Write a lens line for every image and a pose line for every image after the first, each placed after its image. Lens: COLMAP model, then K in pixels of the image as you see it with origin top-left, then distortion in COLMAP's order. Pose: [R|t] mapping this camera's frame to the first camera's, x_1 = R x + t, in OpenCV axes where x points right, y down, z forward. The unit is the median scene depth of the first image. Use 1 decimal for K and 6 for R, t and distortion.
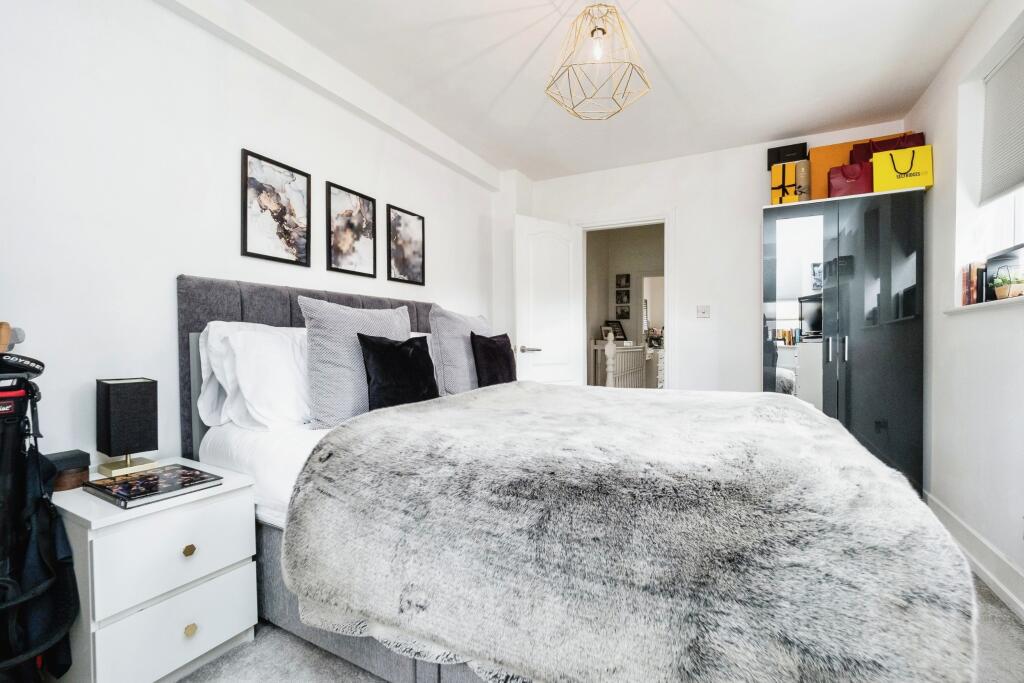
lens RADIAL K [[442.6, 0, 512.7], [0, 442.6, 338.8], [0, 0, 1]] dist [-0.003400, -0.000492]
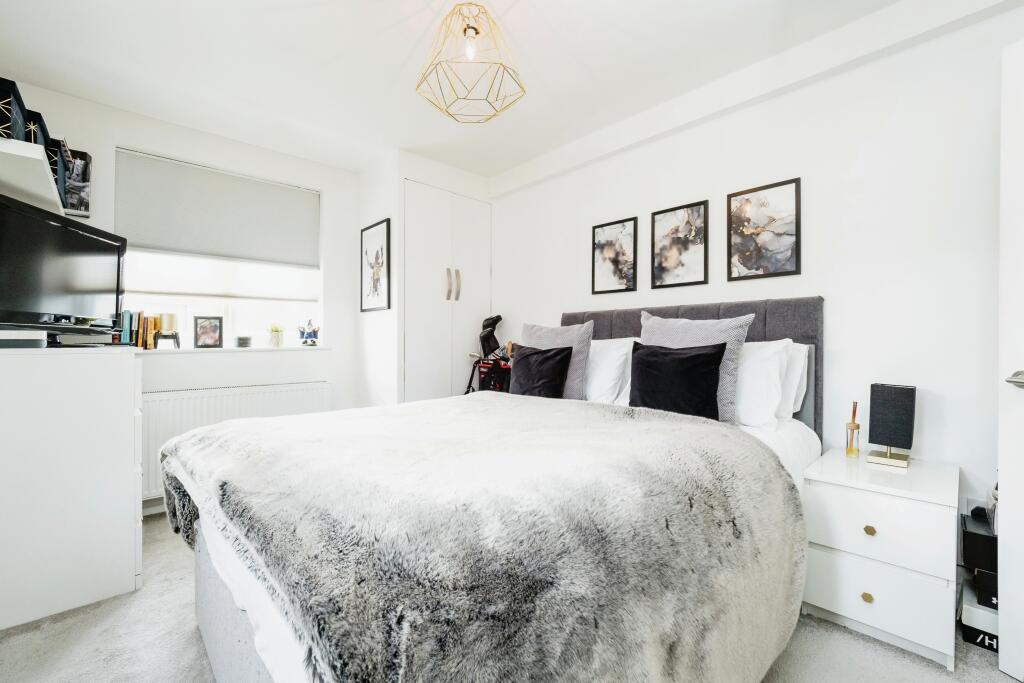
lens RADIAL K [[442.6, 0, 512.7], [0, 442.6, 338.8], [0, 0, 1]] dist [-0.003400, -0.000492]
pose [[-0.326430, -0.000765, -0.945221, 0.795506], [0.010390, 0.999936, -0.004397, -0.022425], [0.945164, -0.011256, -0.326402, 1.017631]]
